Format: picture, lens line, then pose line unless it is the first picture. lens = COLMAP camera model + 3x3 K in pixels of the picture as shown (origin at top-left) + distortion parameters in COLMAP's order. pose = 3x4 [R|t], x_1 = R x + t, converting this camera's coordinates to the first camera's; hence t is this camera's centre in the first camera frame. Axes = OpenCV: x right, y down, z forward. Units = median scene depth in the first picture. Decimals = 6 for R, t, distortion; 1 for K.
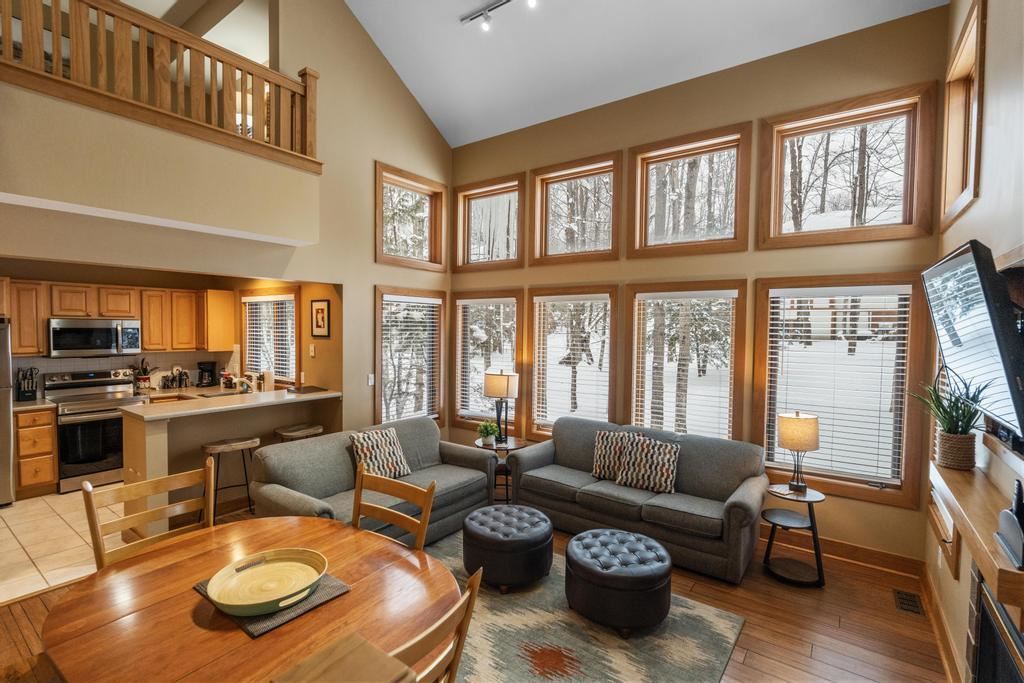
lens RADIAL K [[469.1, 0, 511.2], [0, 469.1, 344.7], [0, 0, 1]] dist [-0.003590, -0.000574]
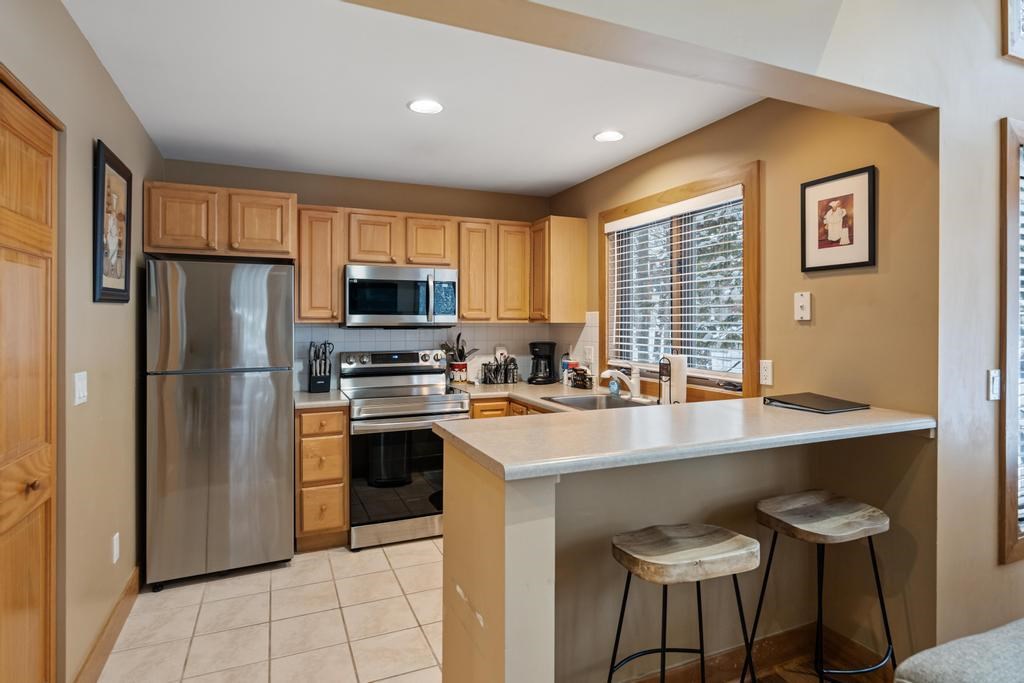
lens RADIAL K [[546.6, 0, 508.5], [0, 546.6, 322.4], [0, 0, 1]] dist [-0.000027, 0.000117]
pose [[0.858162, -0.010885, -0.513264, -0.385624], [-0.010957, 0.999159, -0.039509, 0.046114], [0.513262, 0.039529, 0.857321, 0.442585]]
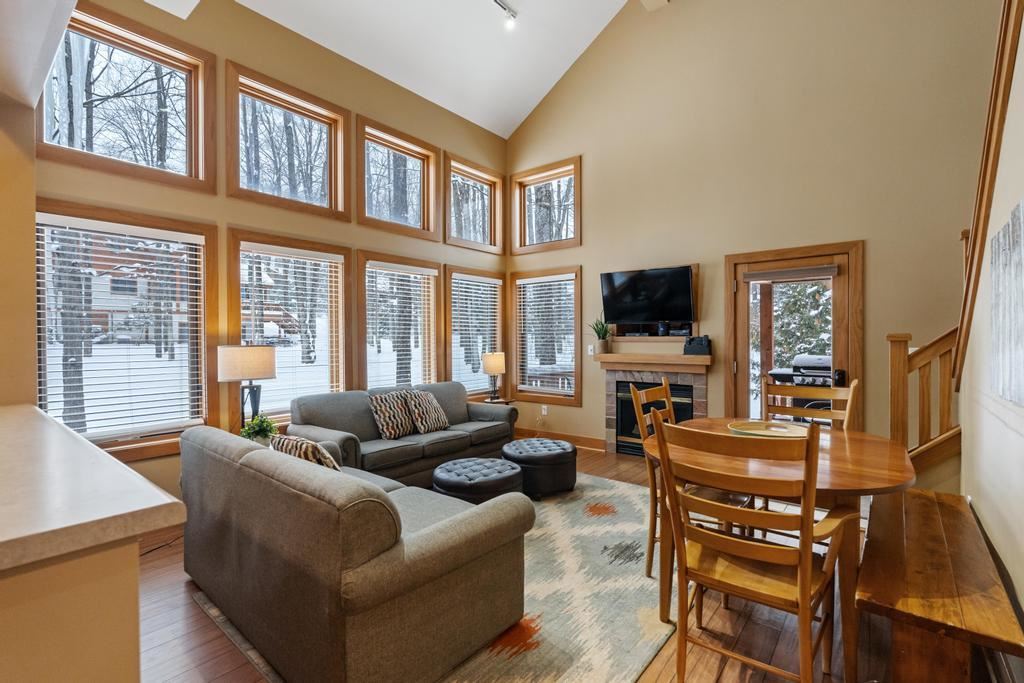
lens RADIAL K [[465.4, 0, 512.0], [0, 465.4, 341.5], [0, 0, 1]] dist [-0.017425, -0.000202]
pose [[0.055835, -0.019778, 0.998244, -0.639964], [0.040930, 0.999009, 0.017503, 0.055294], [-0.997601, 0.039881, 0.056590, 0.552064]]
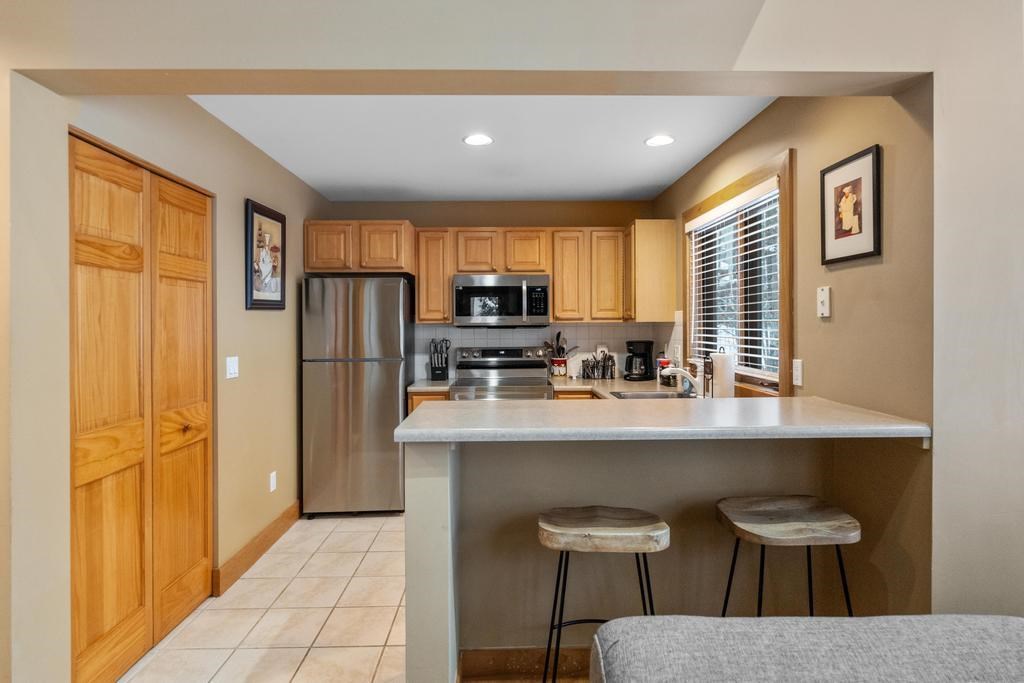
lens RADIAL K [[522.5, 0, 511.8], [0, 522.5, 325.1], [0, 0, 1]] dist [-0.000265, 0.000635]
pose [[0.600693, -0.012822, -0.799377, -0.228848], [-0.018870, 0.999365, -0.030210, 0.046825], [0.799257, 0.033231, 0.600070, 0.522788]]
